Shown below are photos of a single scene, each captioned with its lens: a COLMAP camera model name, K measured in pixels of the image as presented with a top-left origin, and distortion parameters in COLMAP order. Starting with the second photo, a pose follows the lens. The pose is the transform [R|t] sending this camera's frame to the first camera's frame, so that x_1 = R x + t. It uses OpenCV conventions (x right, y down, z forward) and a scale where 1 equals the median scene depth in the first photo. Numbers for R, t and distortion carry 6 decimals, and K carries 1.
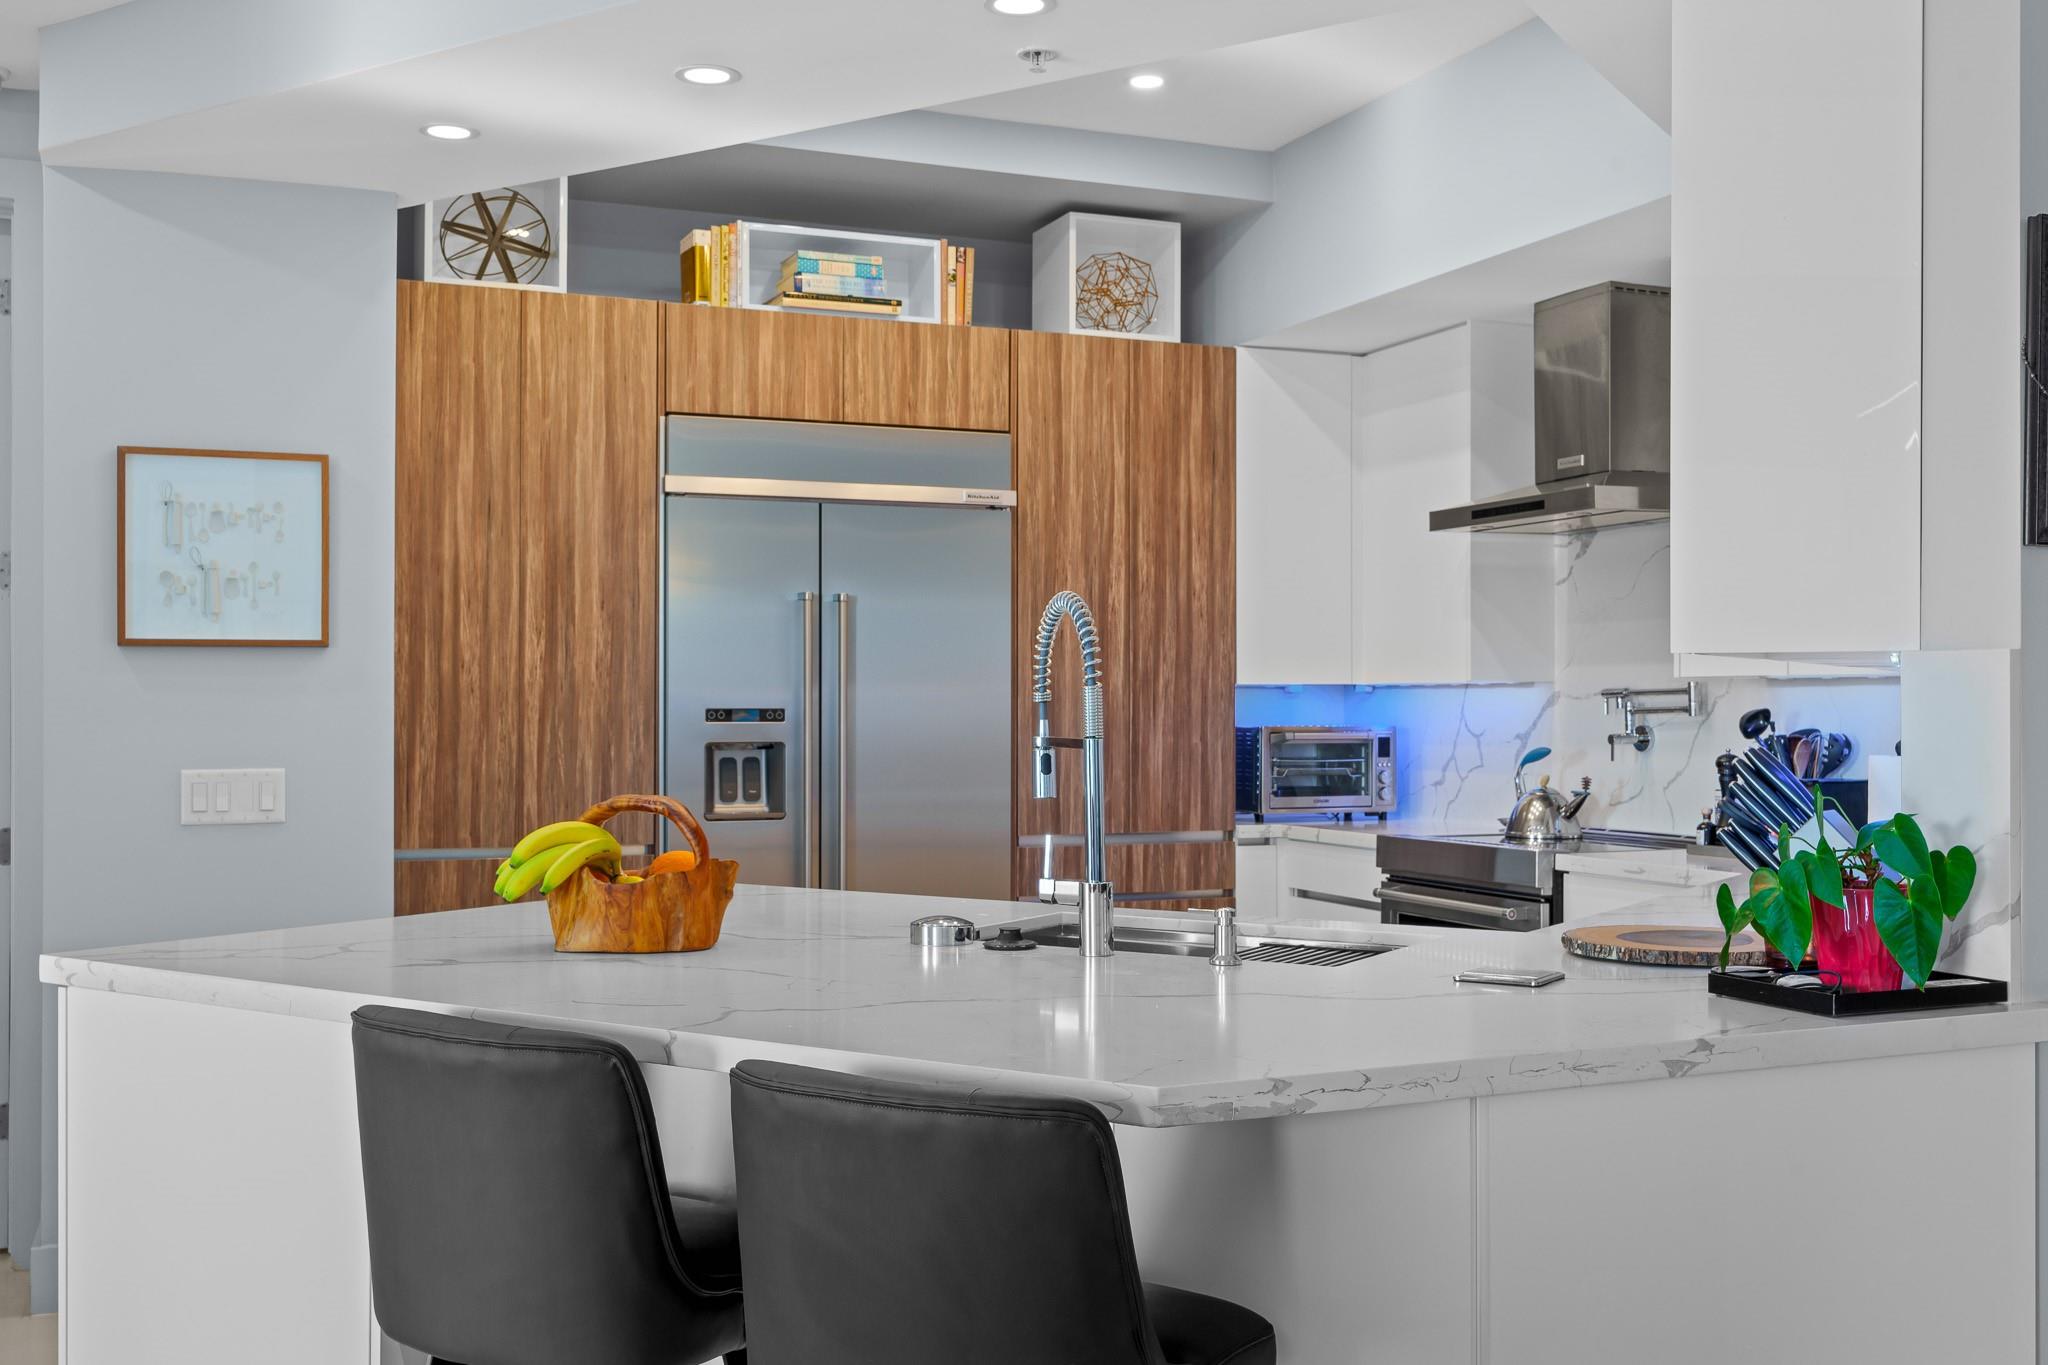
lens RADIAL K [[2003.8, 0, 1030.9], [0, 2003.8, 676.6], [0, 0, 1]] dist [0.138594, 0.000000]
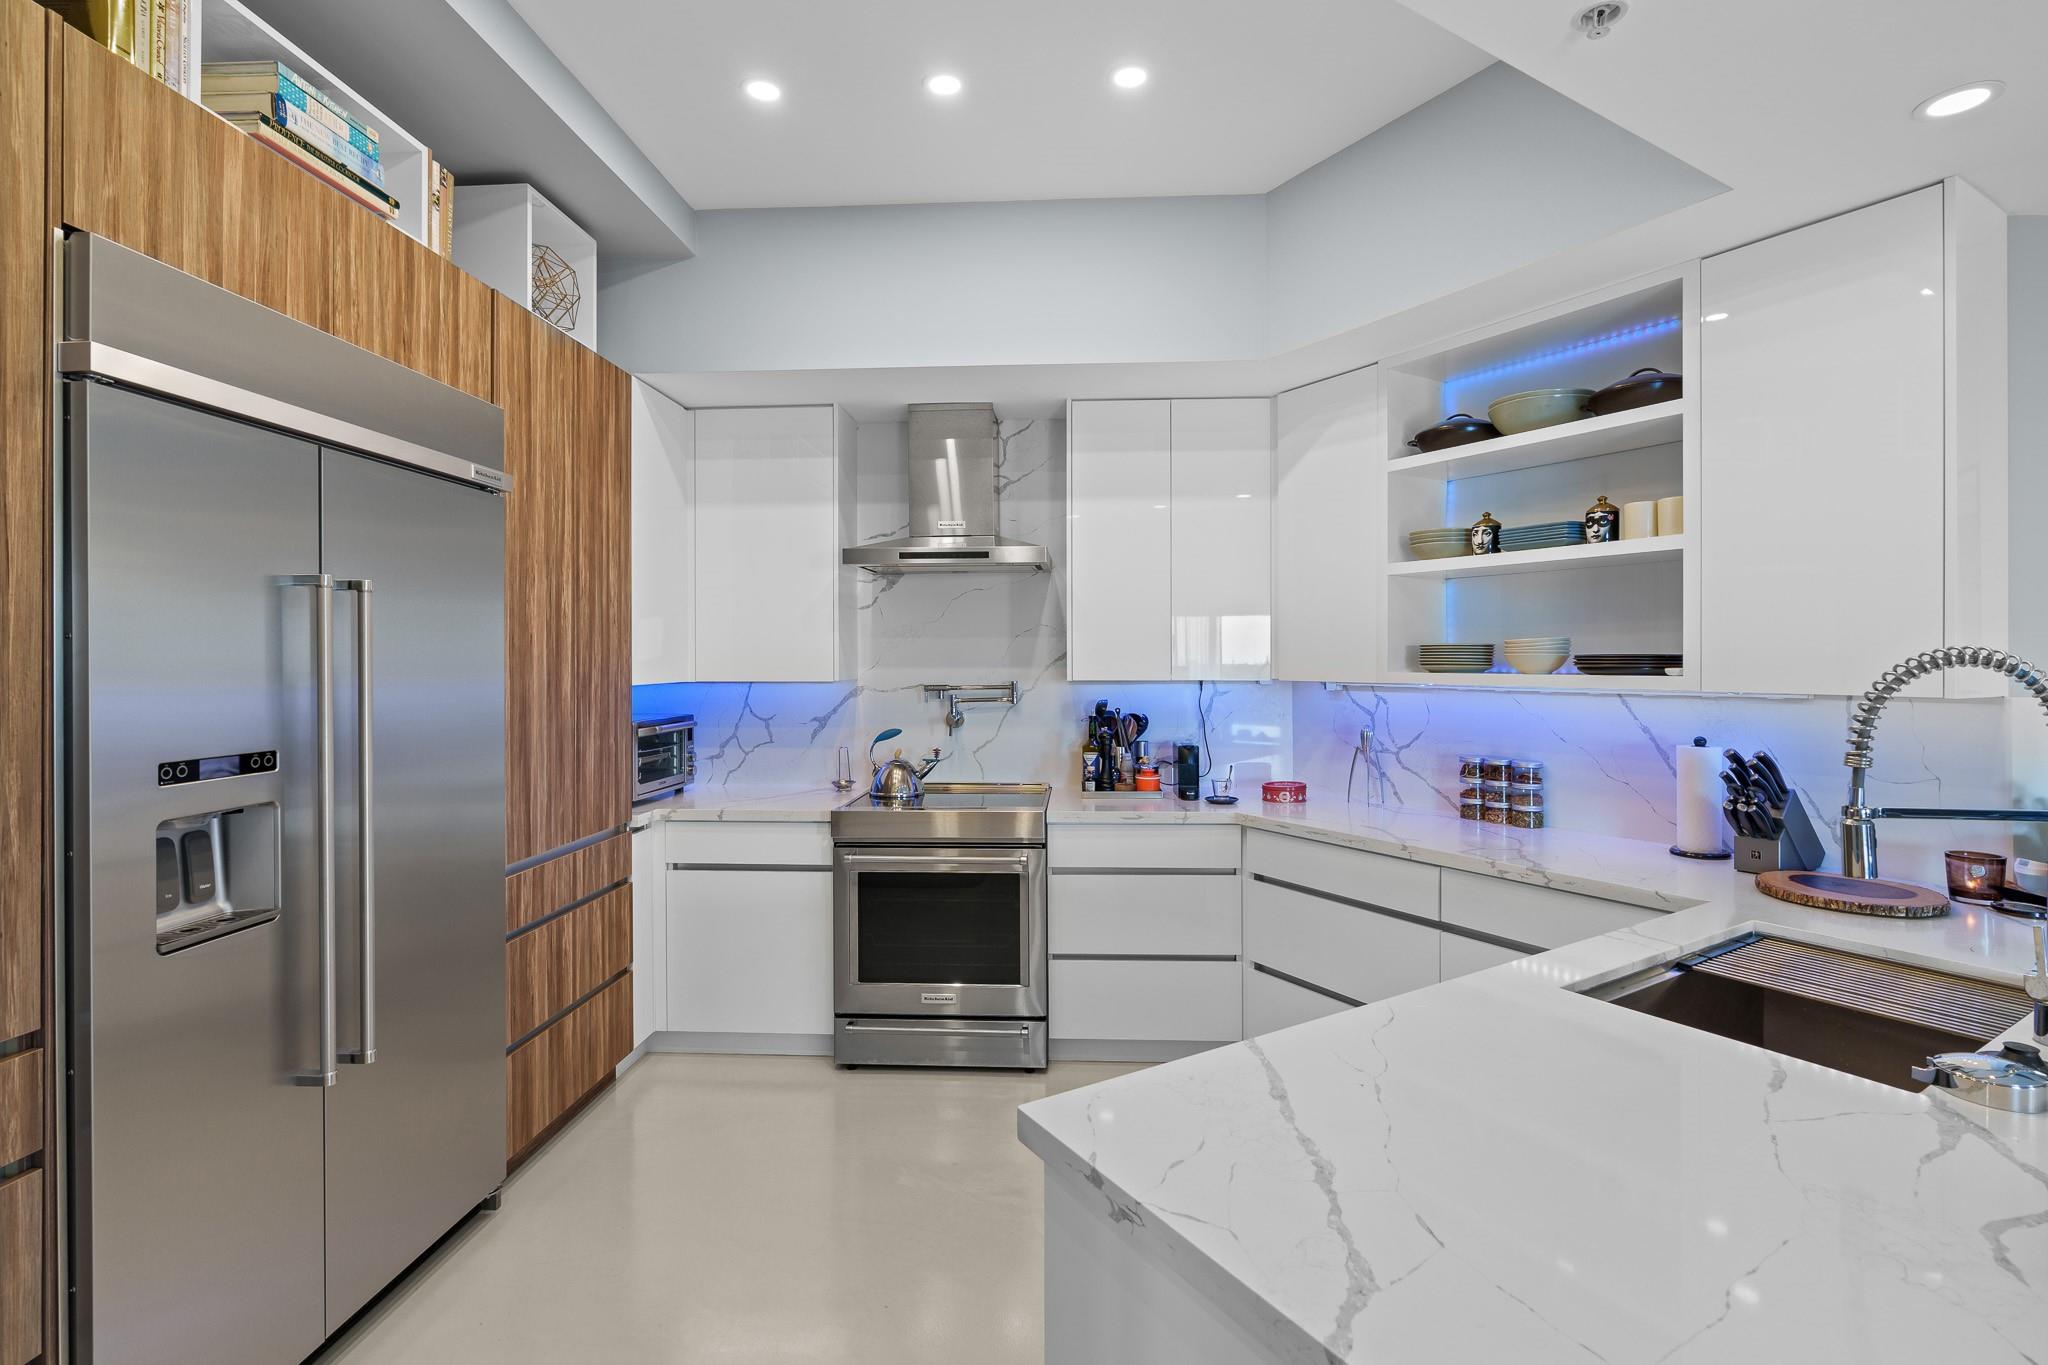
lens RADIAL K [[953.4, 0, 1031.3], [0, 953.4, 652.5], [0, 0, 1]] dist [0.017708, 0.000372]
pose [[0.471659, 0.004553, 0.881769, -0.275224], [-0.007270, 0.999973, -0.001275, -0.016652], [-0.881751, -0.005809, 0.471679, 0.617149]]
